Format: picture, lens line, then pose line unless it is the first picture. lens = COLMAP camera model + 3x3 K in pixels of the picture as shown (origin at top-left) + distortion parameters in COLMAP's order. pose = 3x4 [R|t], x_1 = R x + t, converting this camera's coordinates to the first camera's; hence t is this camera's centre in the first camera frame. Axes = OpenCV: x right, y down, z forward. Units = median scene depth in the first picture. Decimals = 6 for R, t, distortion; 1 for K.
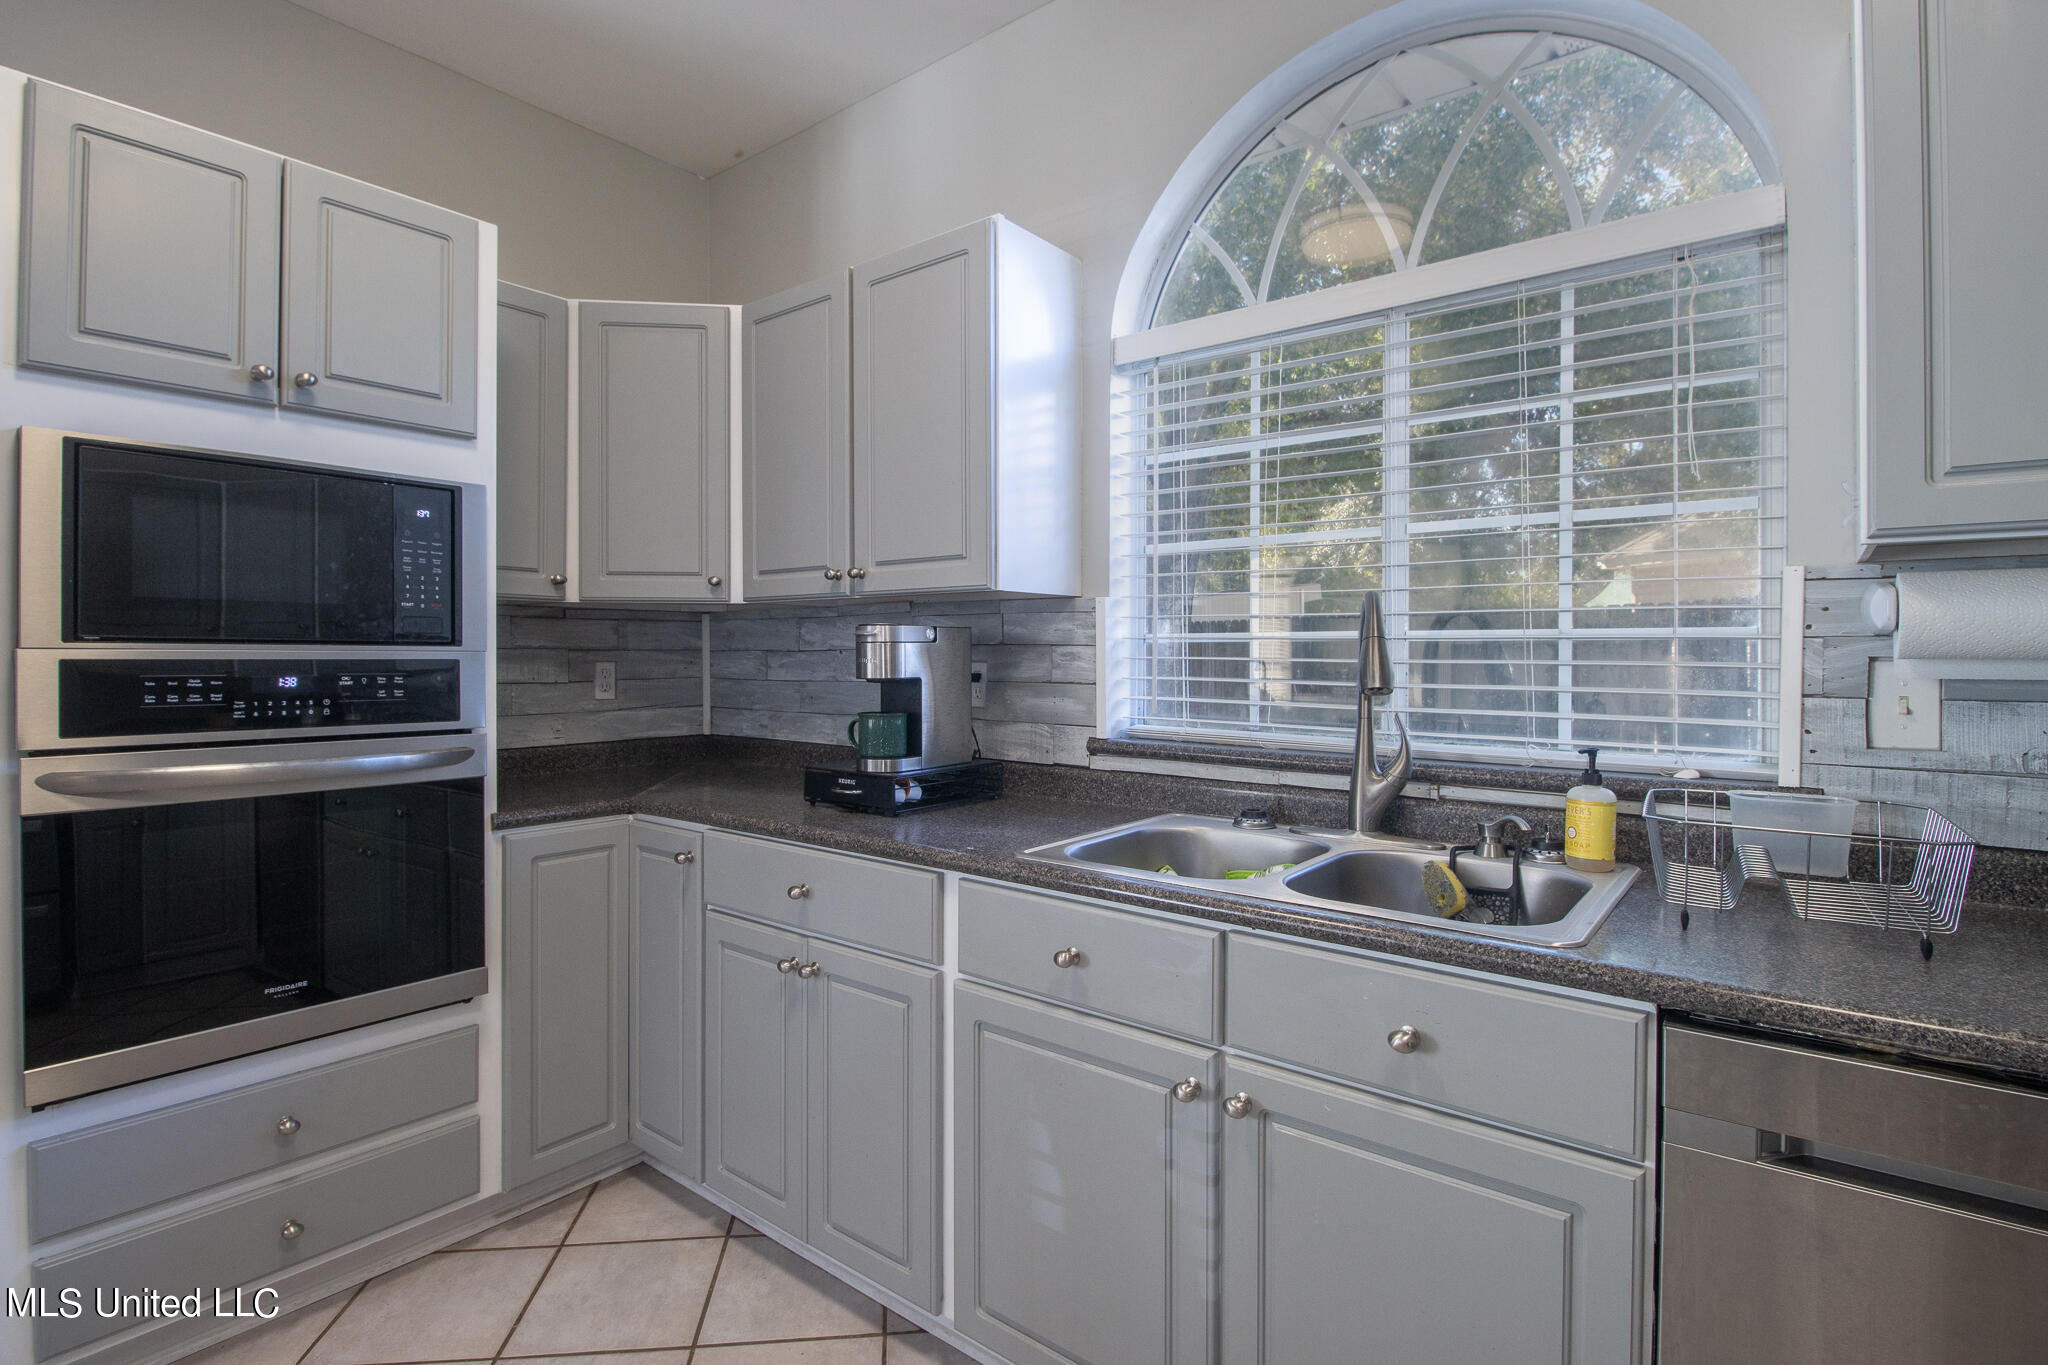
lens RADIAL K [[969.7, 0, 1002.8], [0, 969.7, 657.2], [0, 0, 1]] dist [-0.018661, -0.001409]
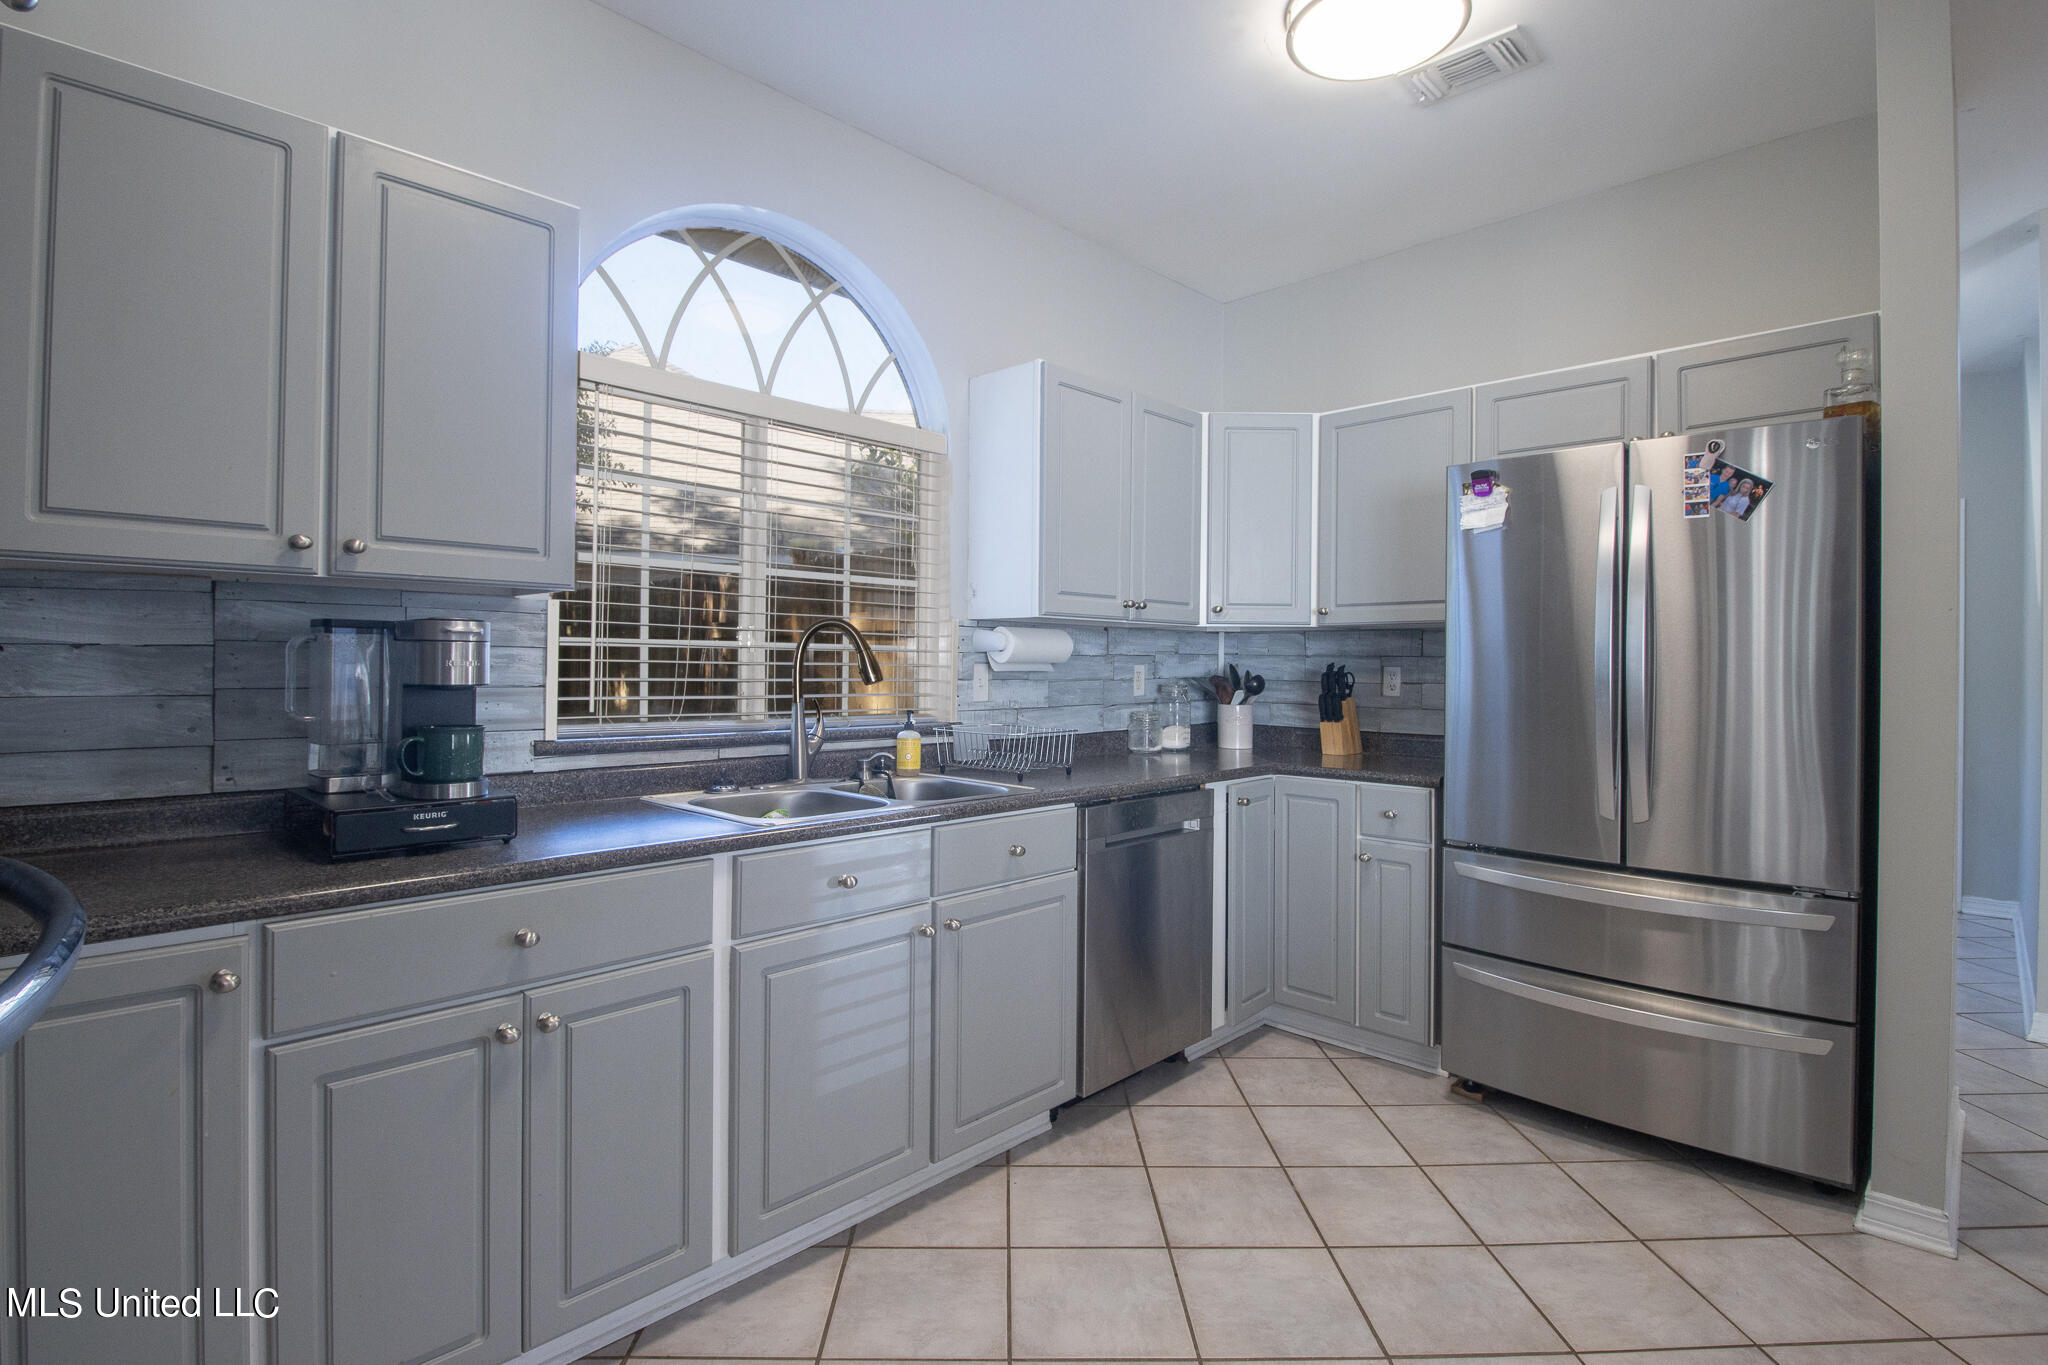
lens RADIAL K [[969.7, 0, 1002.8], [0, 969.7, 657.2], [0, 0, 1]] dist [-0.018661, -0.001409]
pose [[0.115351, 0.003756, 0.993318, -1.005082], [-0.007629, 0.999967, -0.002895, -0.003781], [-0.993296, -0.007244, 0.115375, 0.496707]]
